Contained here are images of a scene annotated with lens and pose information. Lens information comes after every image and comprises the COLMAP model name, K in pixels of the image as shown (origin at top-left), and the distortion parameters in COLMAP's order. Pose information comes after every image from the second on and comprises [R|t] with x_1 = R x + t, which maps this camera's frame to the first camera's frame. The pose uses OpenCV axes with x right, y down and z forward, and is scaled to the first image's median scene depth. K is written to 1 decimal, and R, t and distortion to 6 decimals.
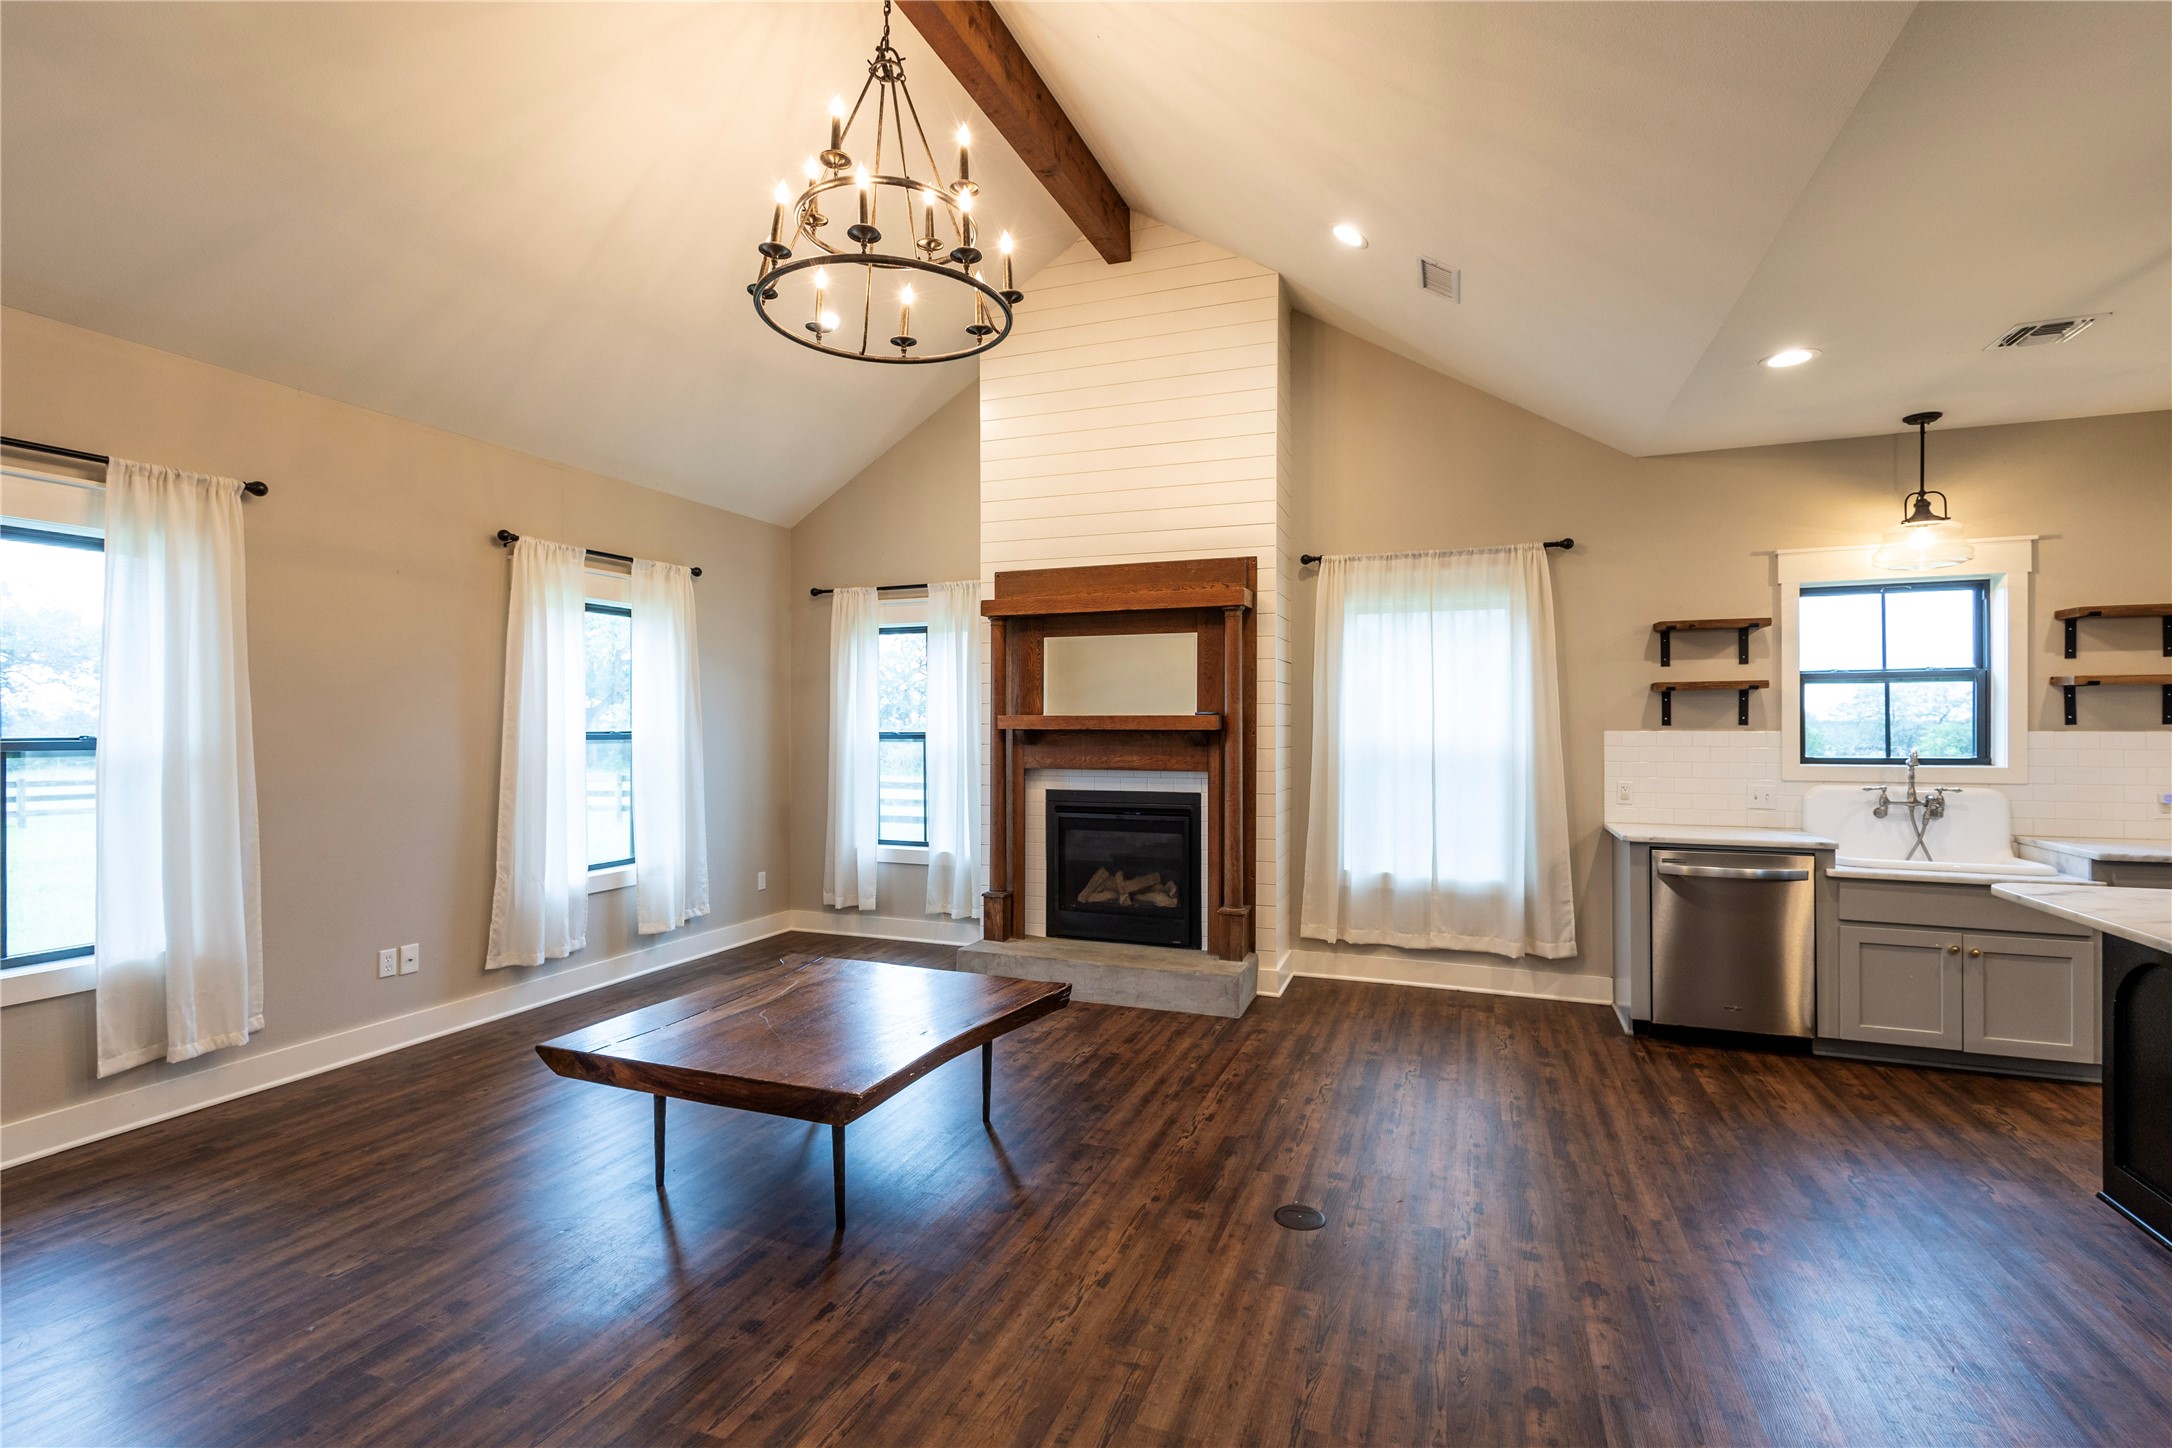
lens RADIAL K [[992.8, 0, 1087.1], [0, 992.8, 728.5], [0, 0, 1]] dist [0.012581, -0.005696]
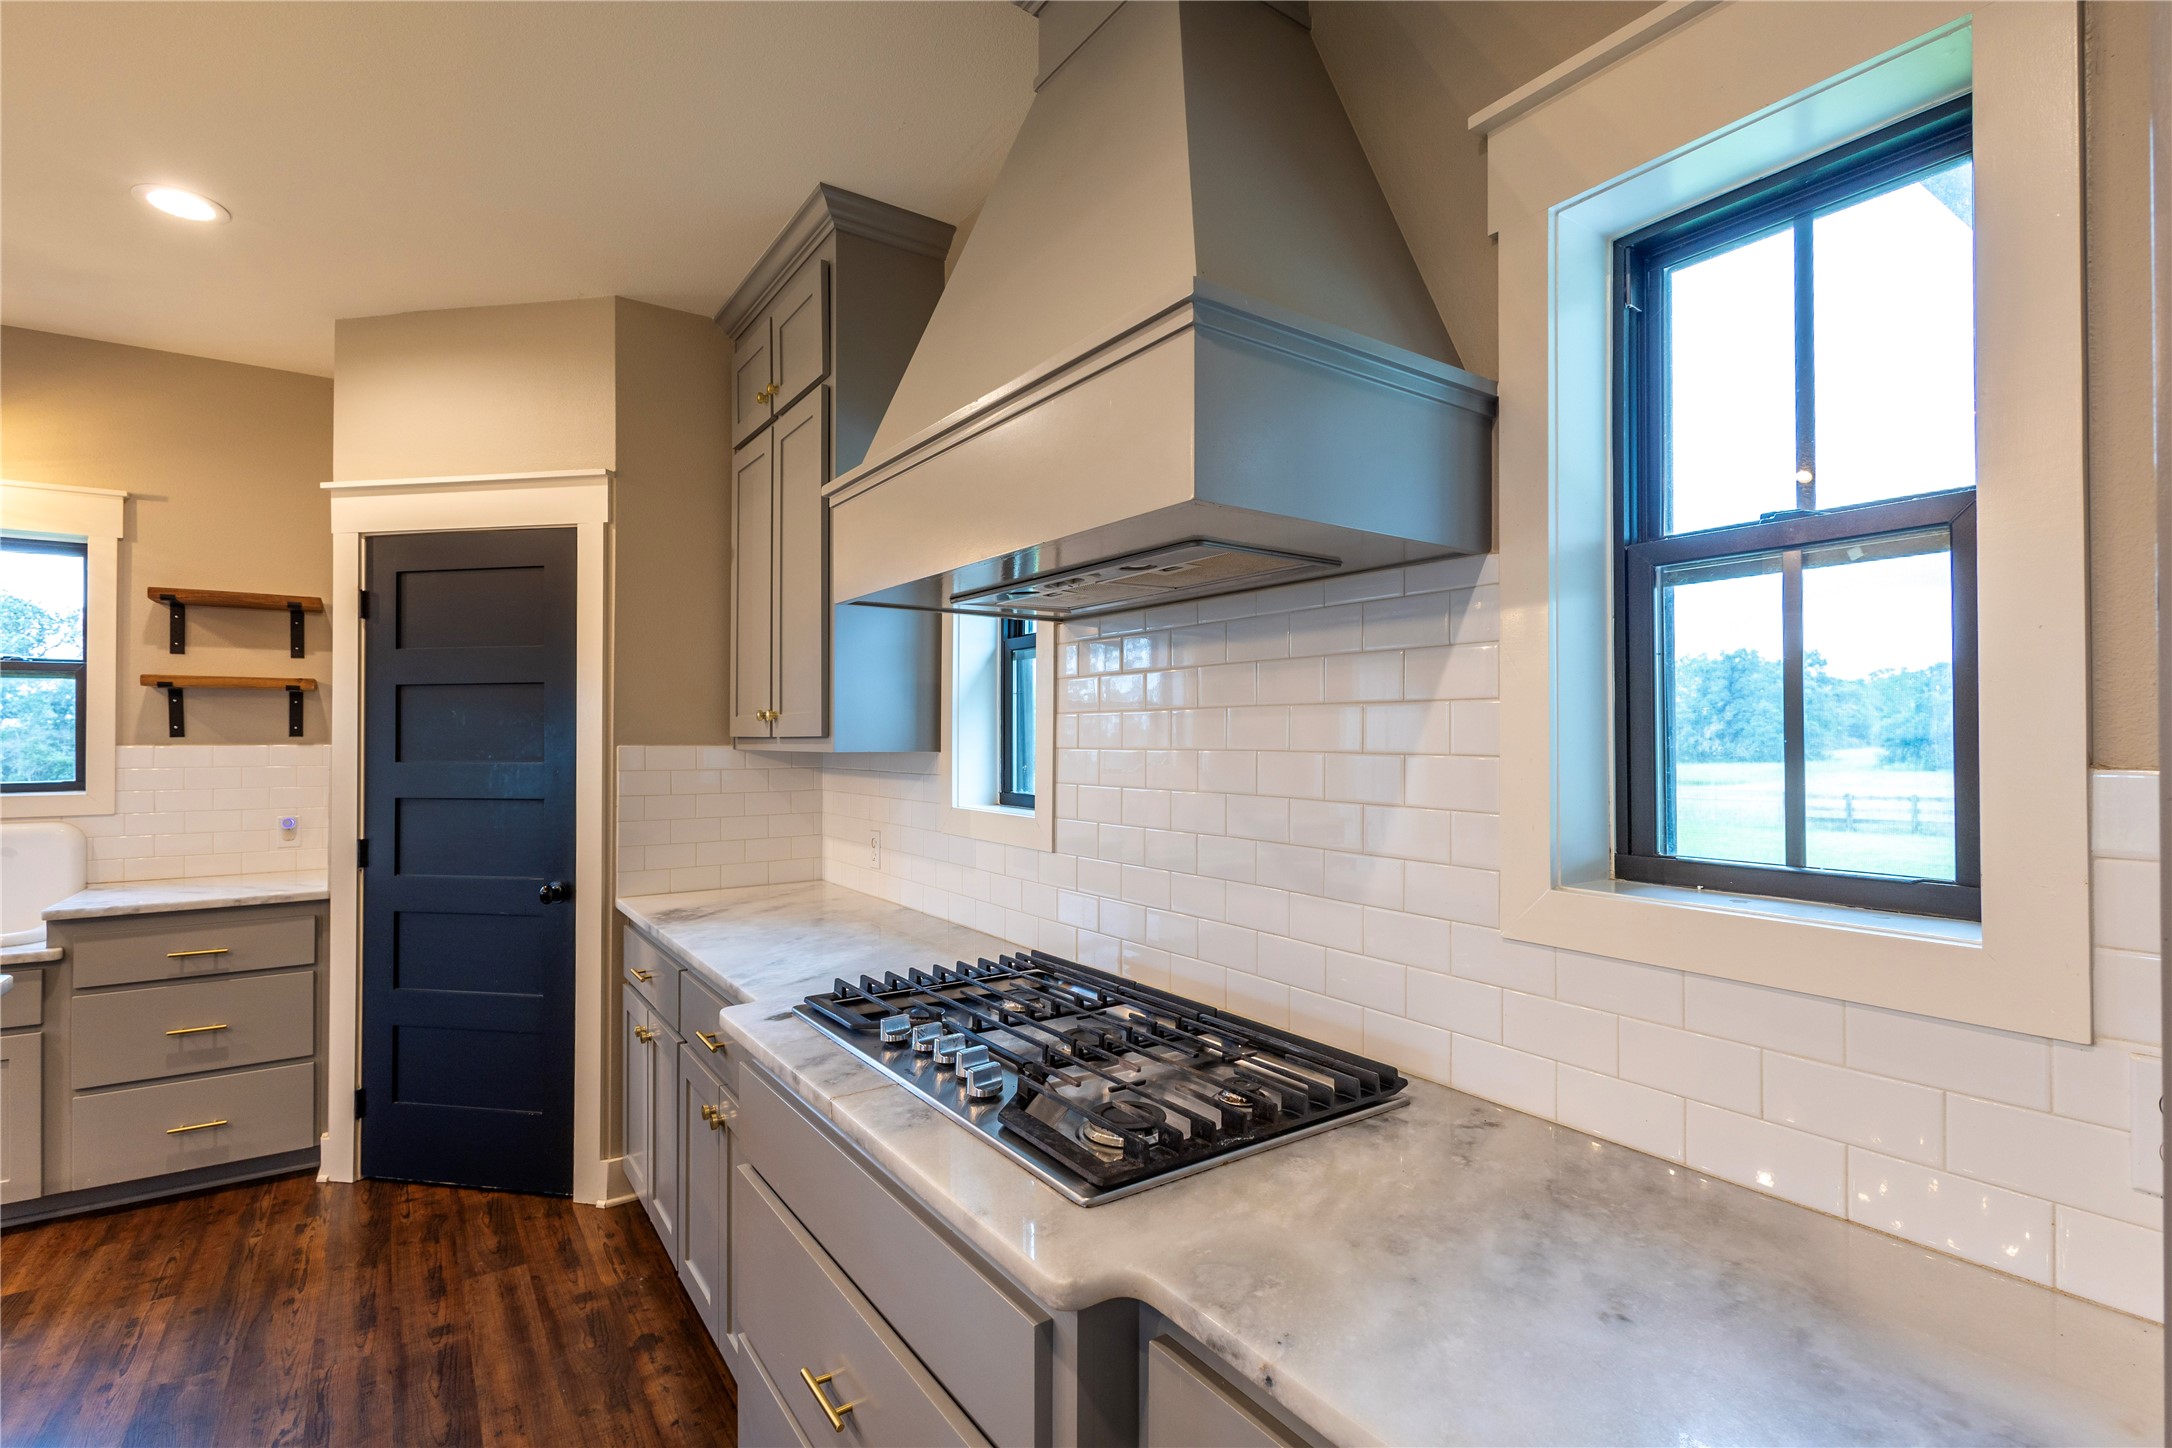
lens RADIAL K [[992.8, 0, 1079.2], [0, 992.8, 728.7], [0, 0, 1]] dist [0.012581, -0.005696]
pose [[0.558990, 0.008917, 0.829126, 0.683119], [-0.000213, 0.999944, -0.010611, -0.001858], [-0.829174, 0.005755, 0.558961, -0.038292]]
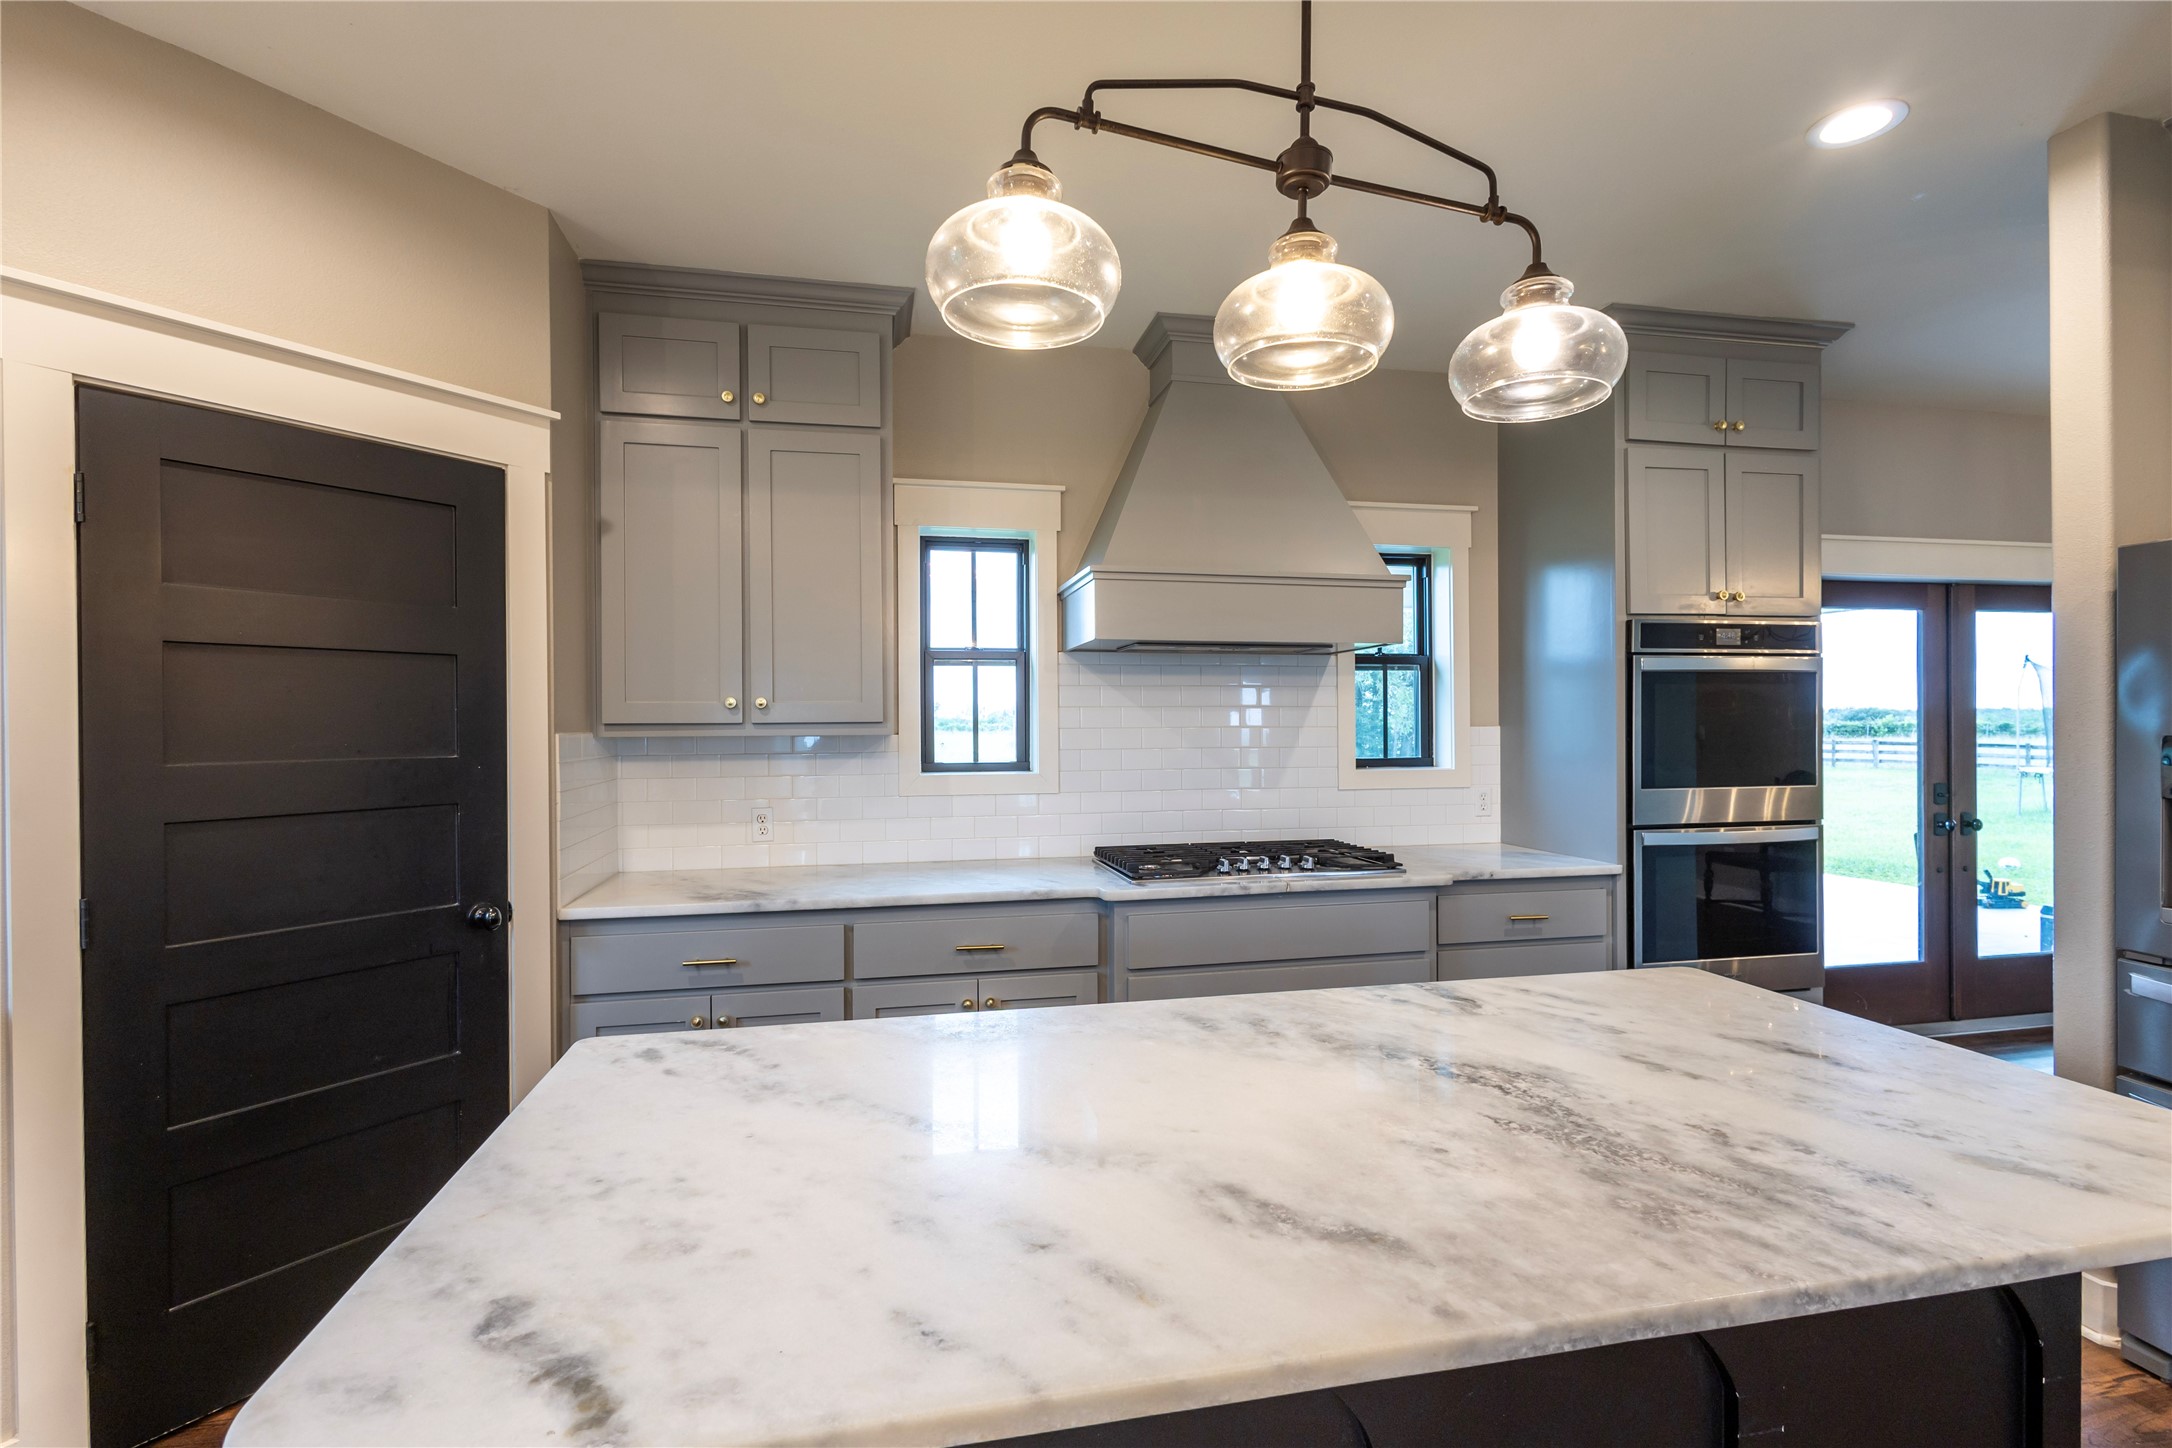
lens RADIAL K [[992.8, 0, 1089.9], [0, 992.8, 722.3], [0, 0, 1]] dist [0.012581, -0.005696]
pose [[-0.549151, 0.004347, 0.835712, 0.419025], [0.007056, 0.999975, -0.000565, -0.001810], [-0.835693, 0.005586, -0.549168, 0.633485]]
